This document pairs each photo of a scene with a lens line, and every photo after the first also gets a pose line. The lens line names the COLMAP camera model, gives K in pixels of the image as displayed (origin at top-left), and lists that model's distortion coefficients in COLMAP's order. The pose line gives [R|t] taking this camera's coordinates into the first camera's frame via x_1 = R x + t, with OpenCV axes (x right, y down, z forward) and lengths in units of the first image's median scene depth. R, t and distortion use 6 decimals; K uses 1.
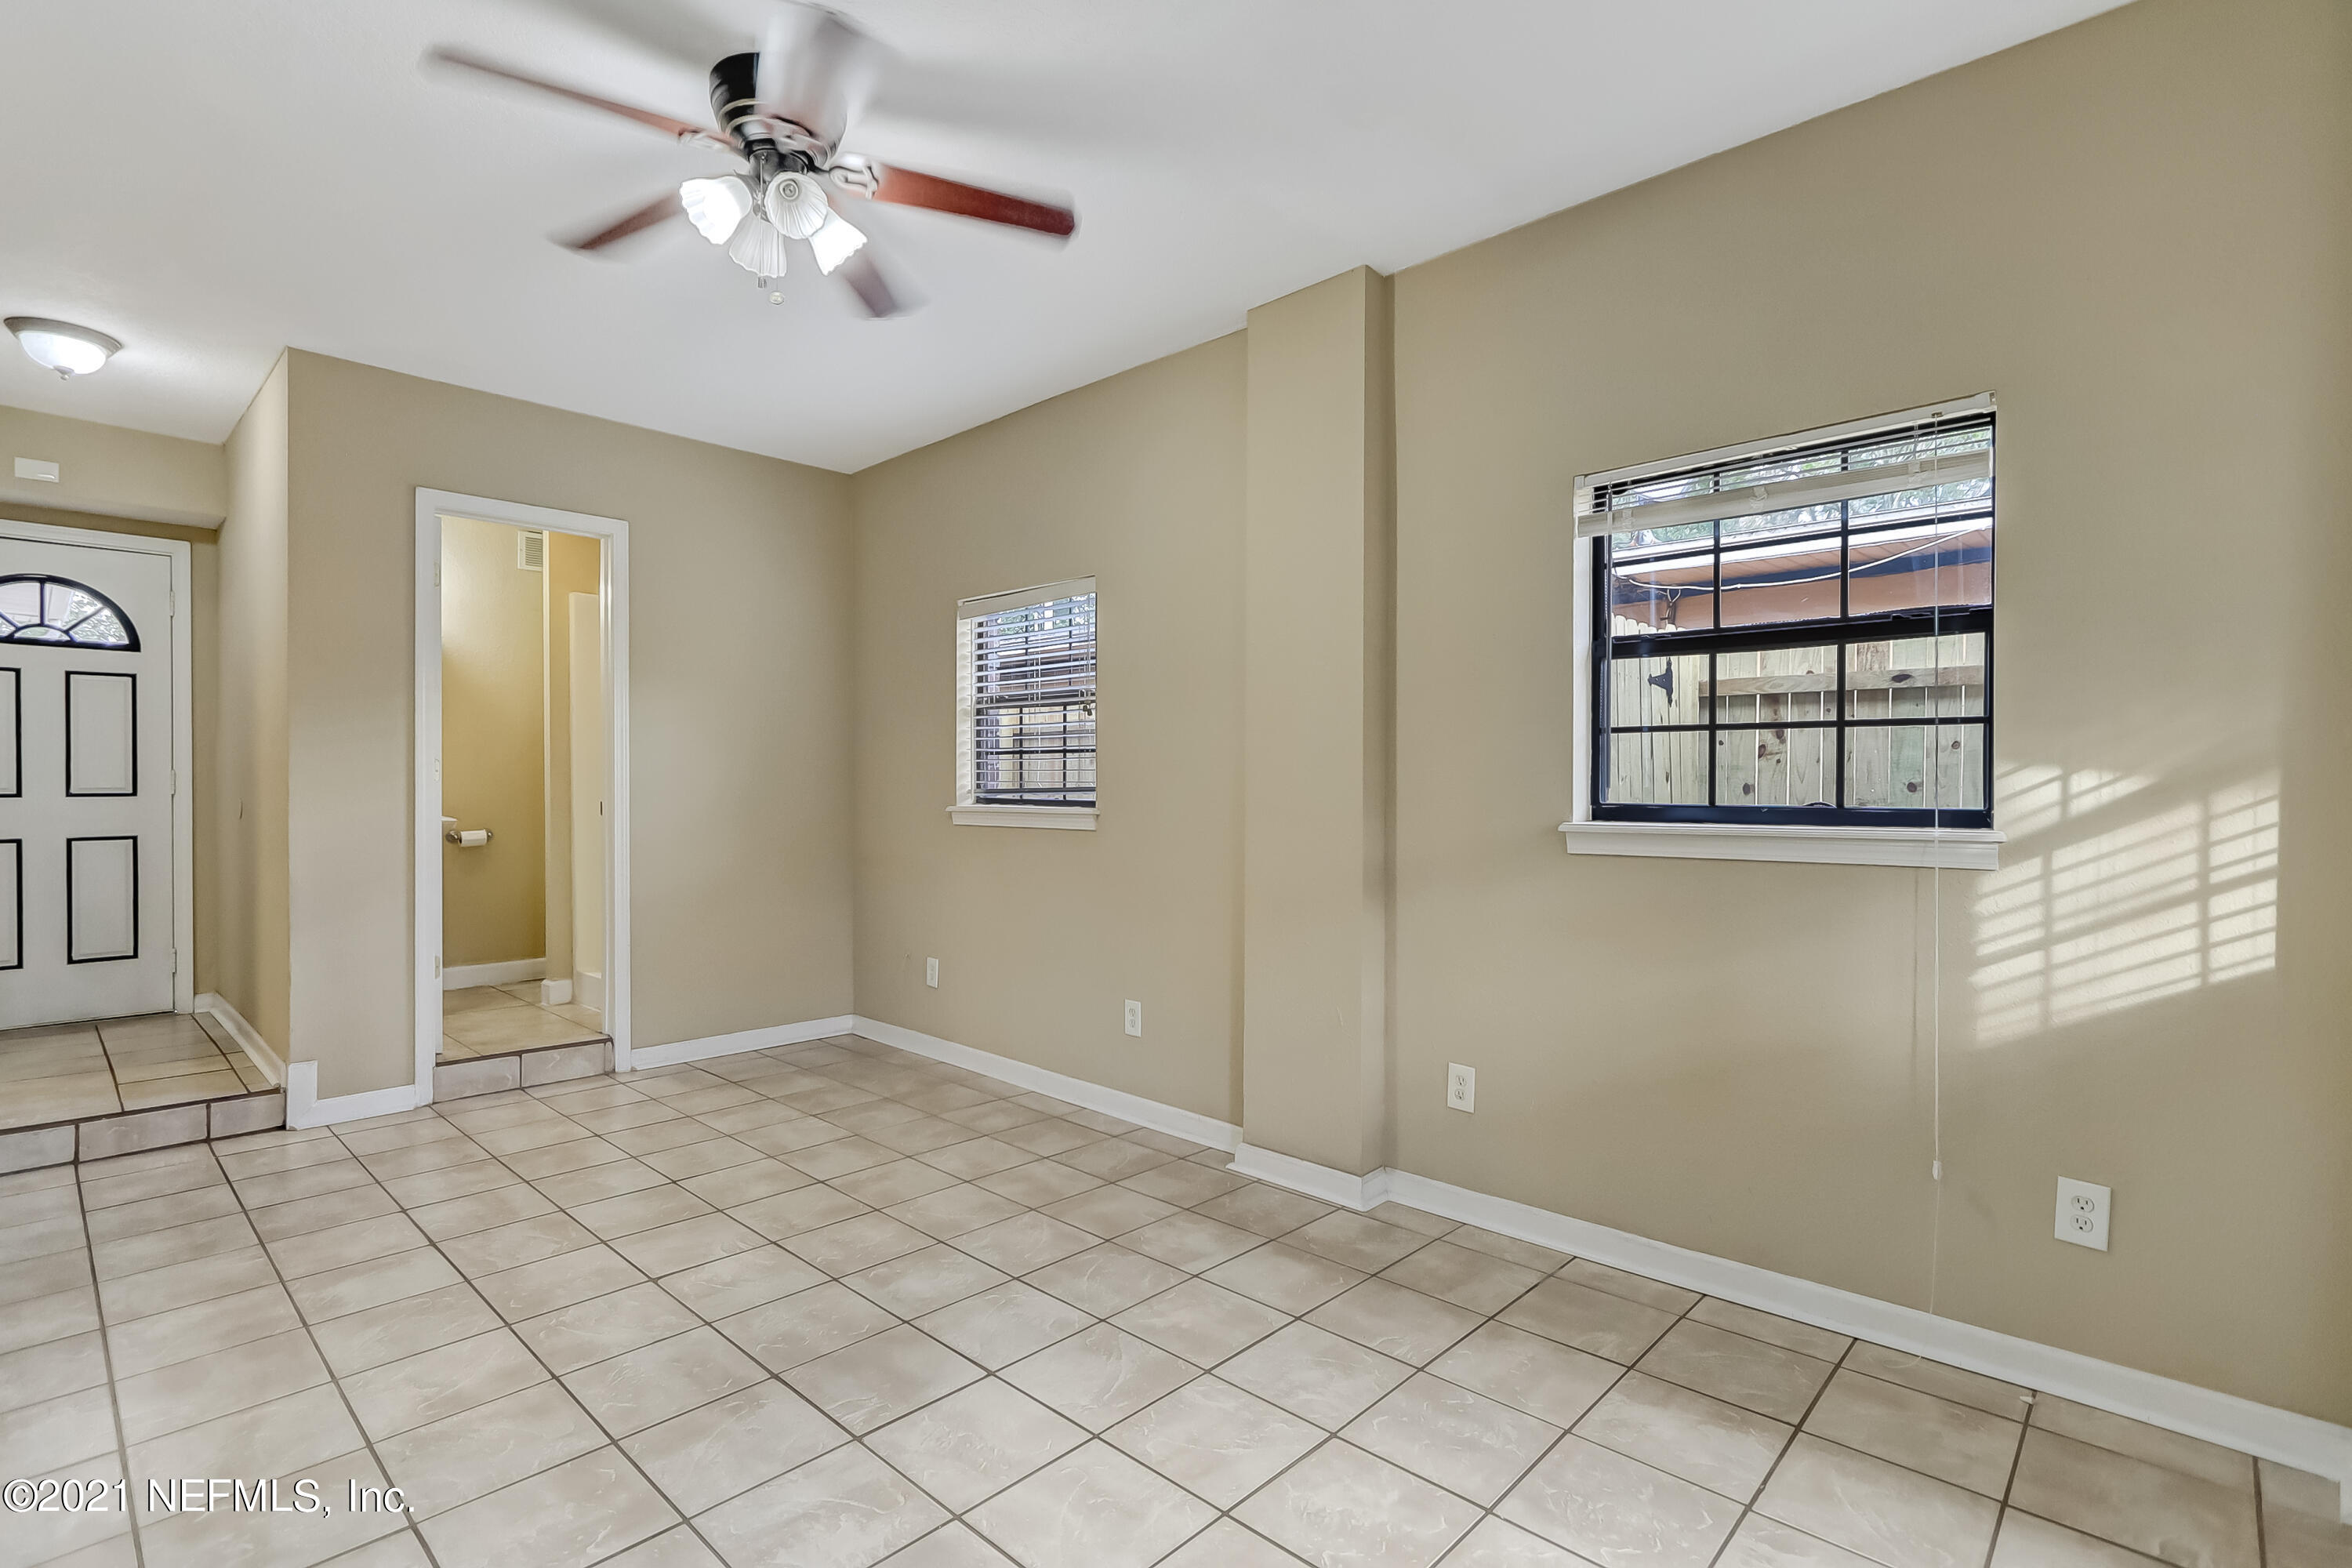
lens RADIAL K [[1104.5, 0, 1162.1], [0, 1104.5, 781.7], [0, 0, 1]] dist [0.001790, 0.000668]
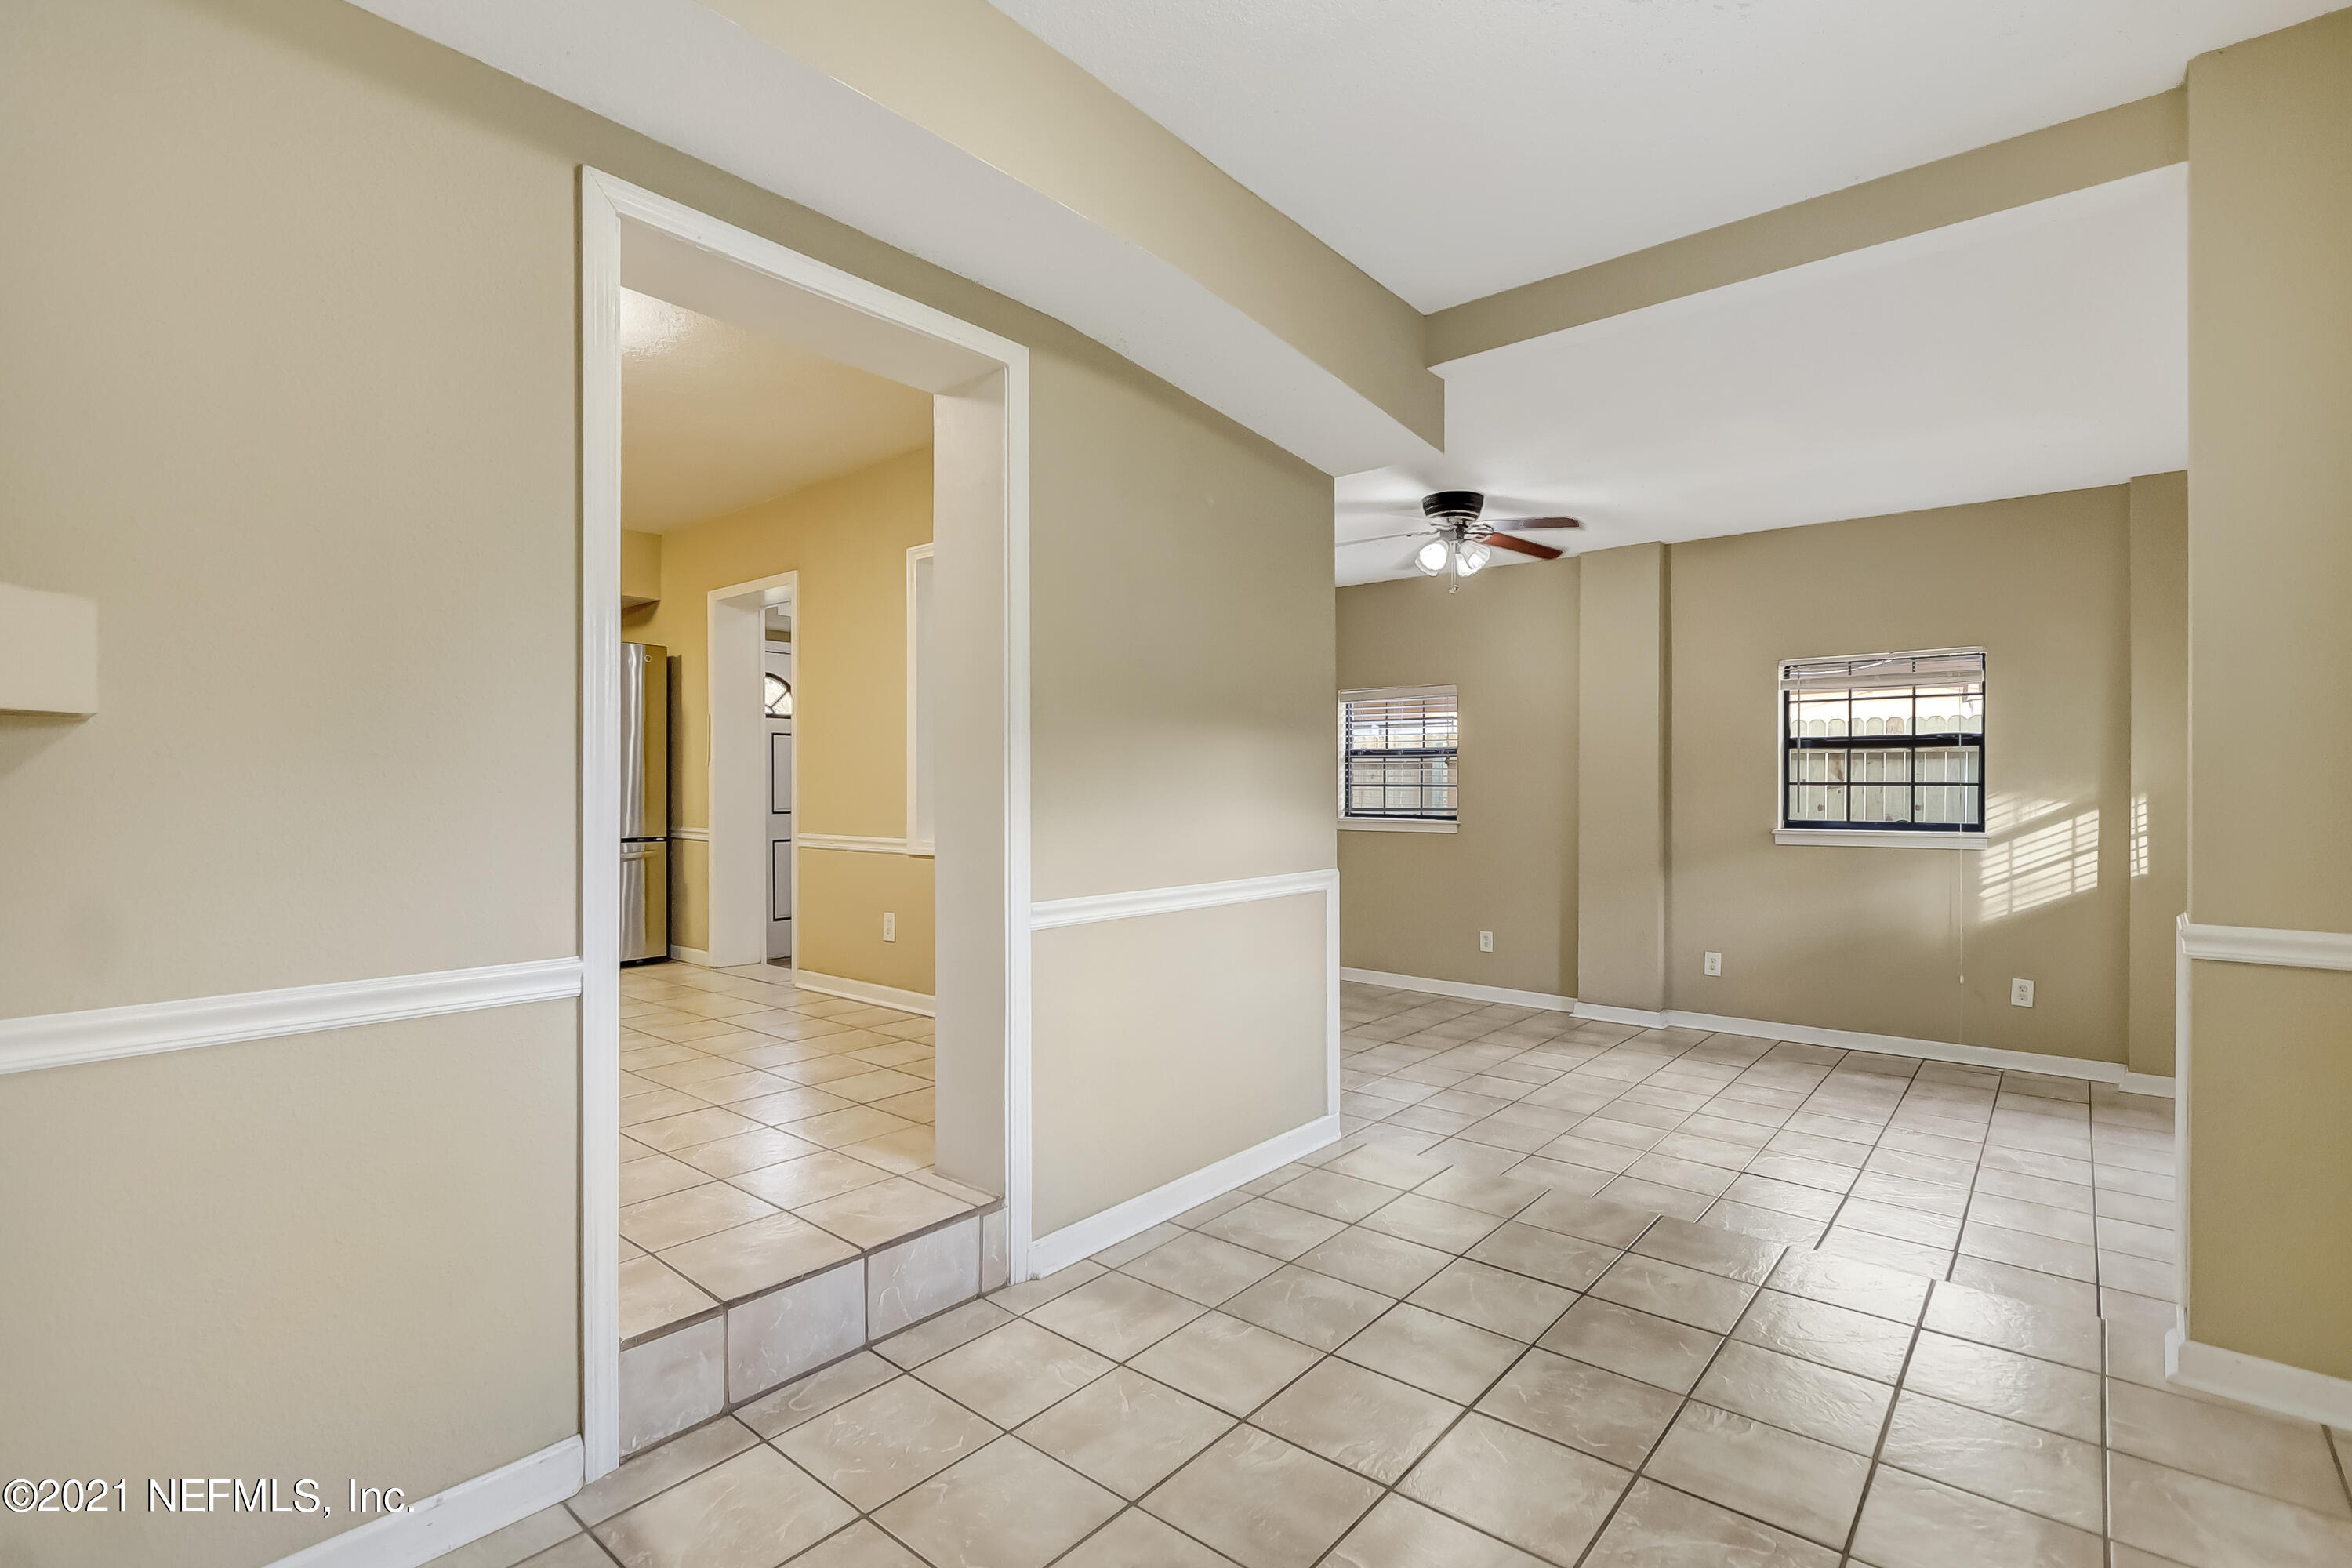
lens RADIAL K [[1061.9, 0, 1171.4], [0, 1061.9, 794.3], [0, 0, 1]] dist [-0.032979, 0.025681]
pose [[0.998662, -0.000704, 0.051700, -0.930223], [0.000232, 0.999958, 0.009138, -0.049766], [-0.051704, -0.009113, 0.998621, -0.968363]]
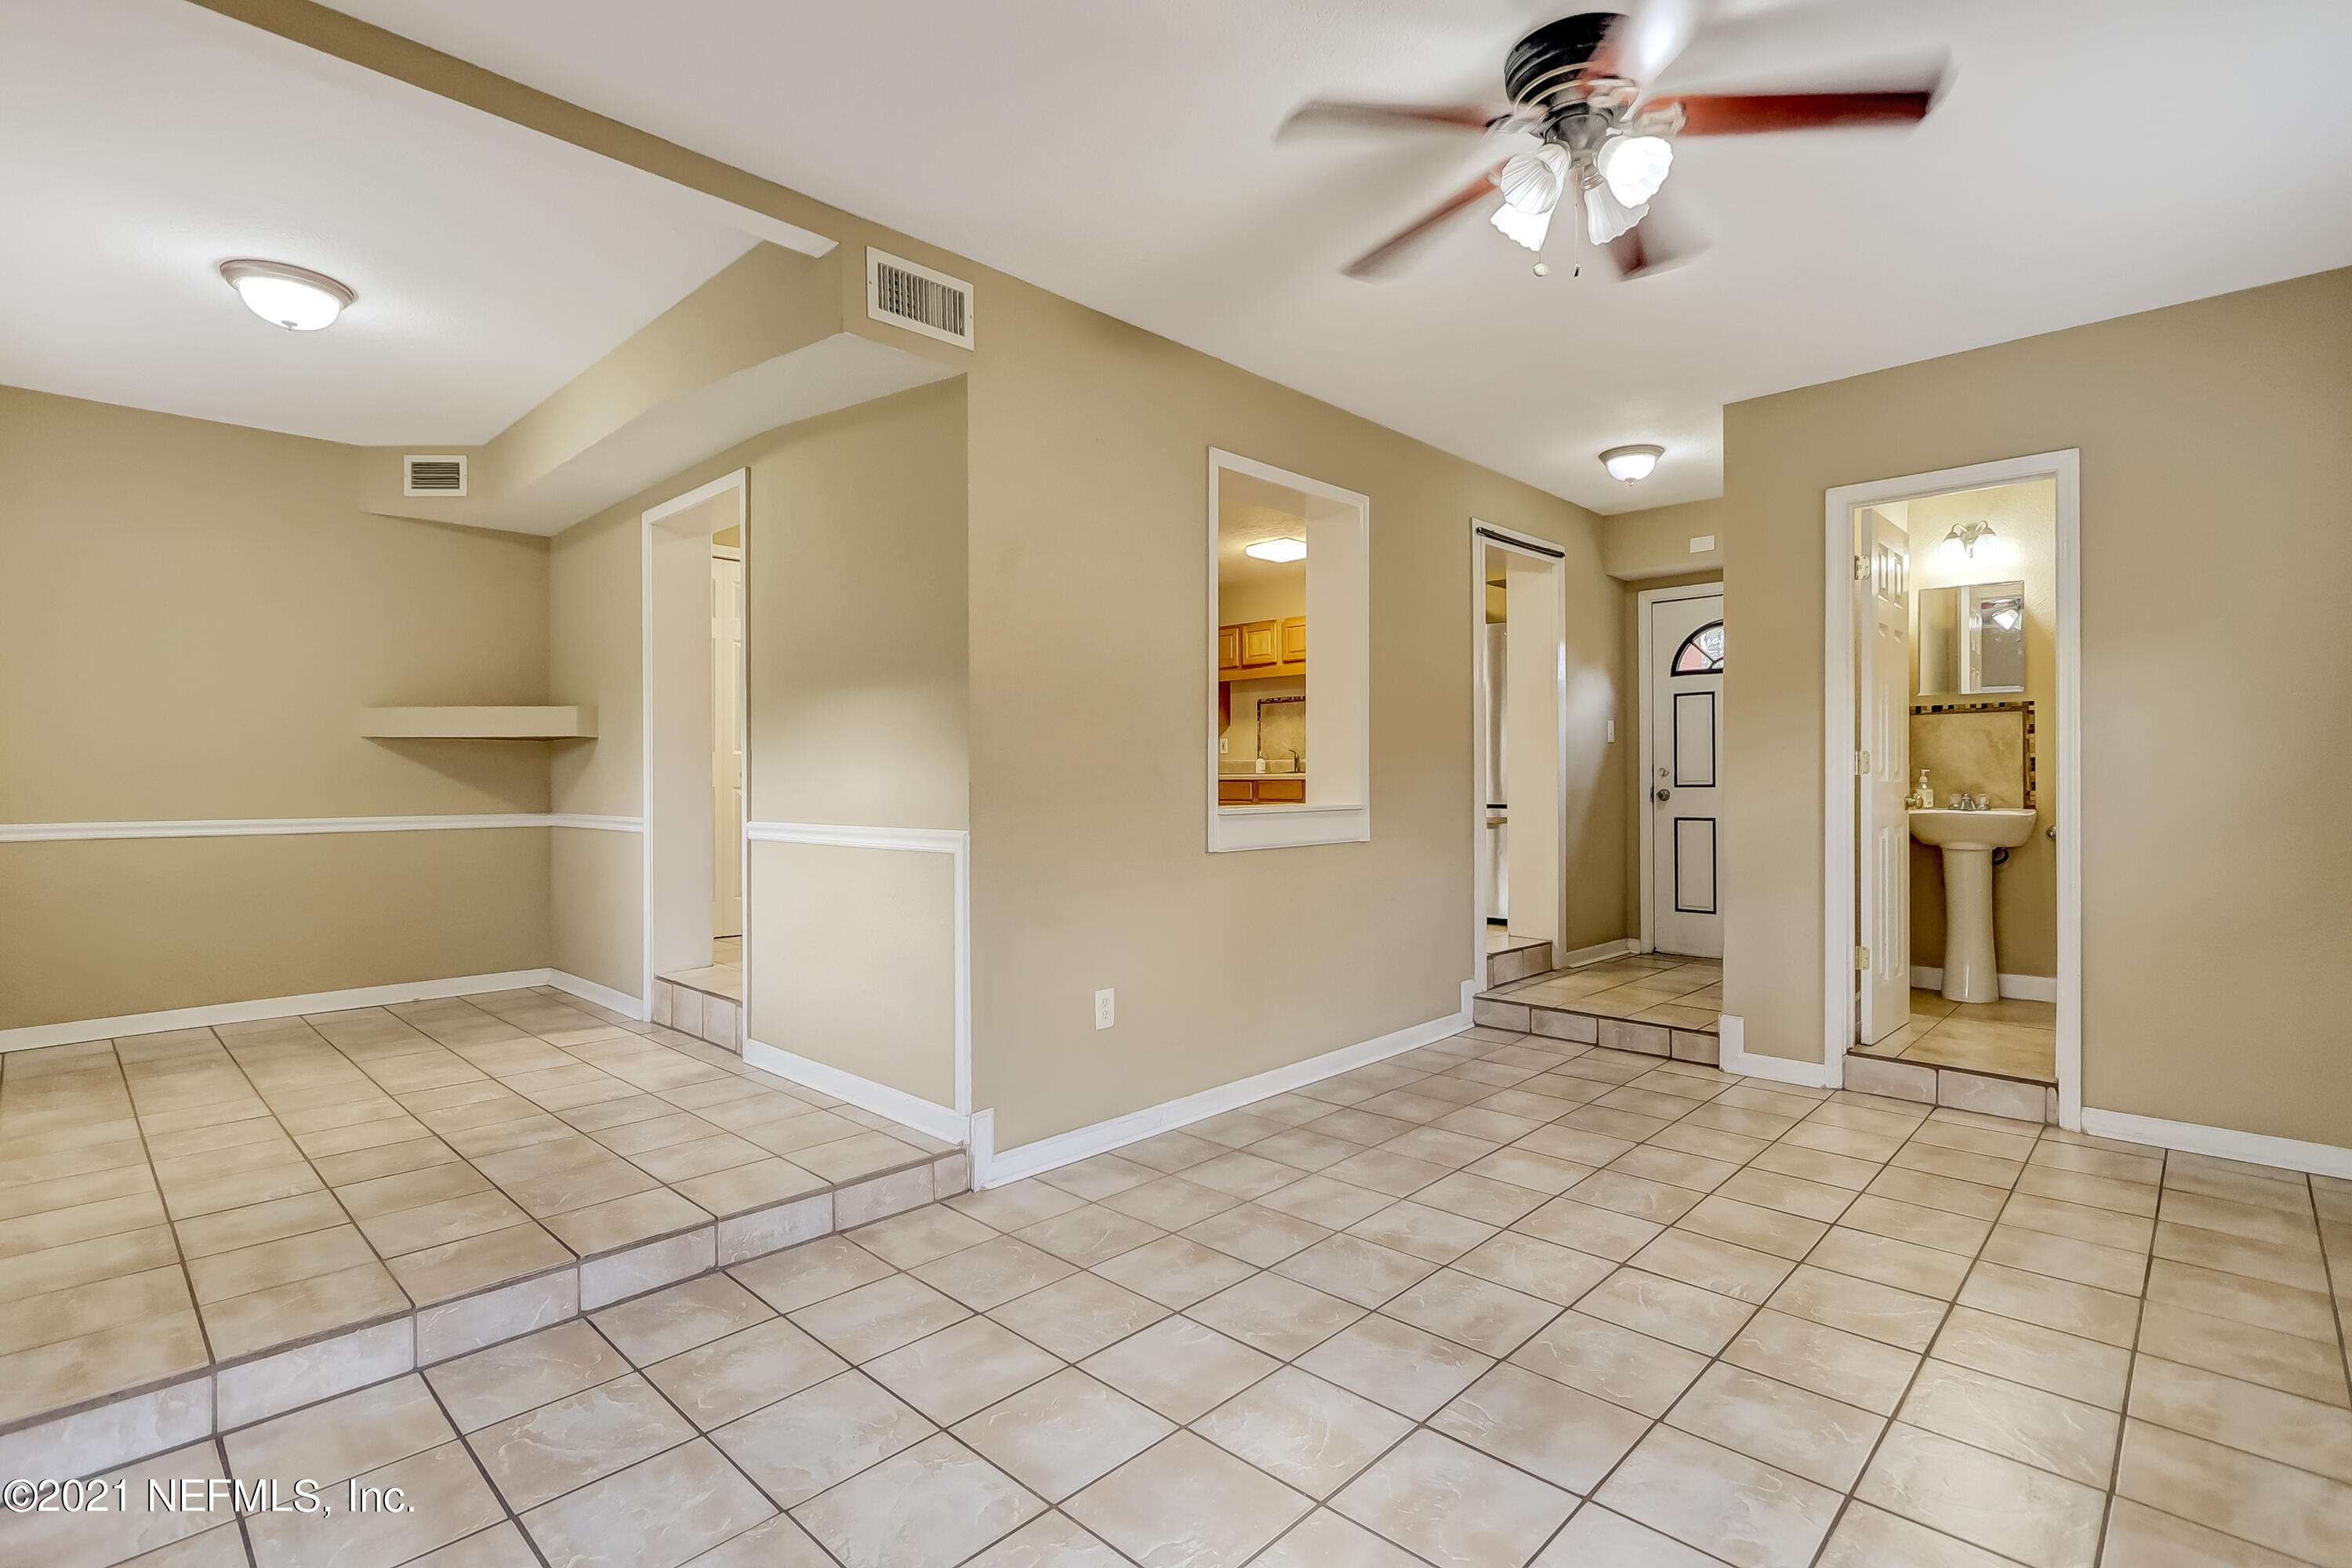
lens RADIAL K [[1104.5, 0, 1162.1], [0, 1104.5, 781.7], [0, 0, 1]] dist [0.001790, 0.000668]
pose [[-0.004002, -0.001212, -0.999991, 0.560668], [0.007499, 0.999971, -0.001242, 0.007038], [0.999964, -0.007504, -0.003993, 0.592540]]
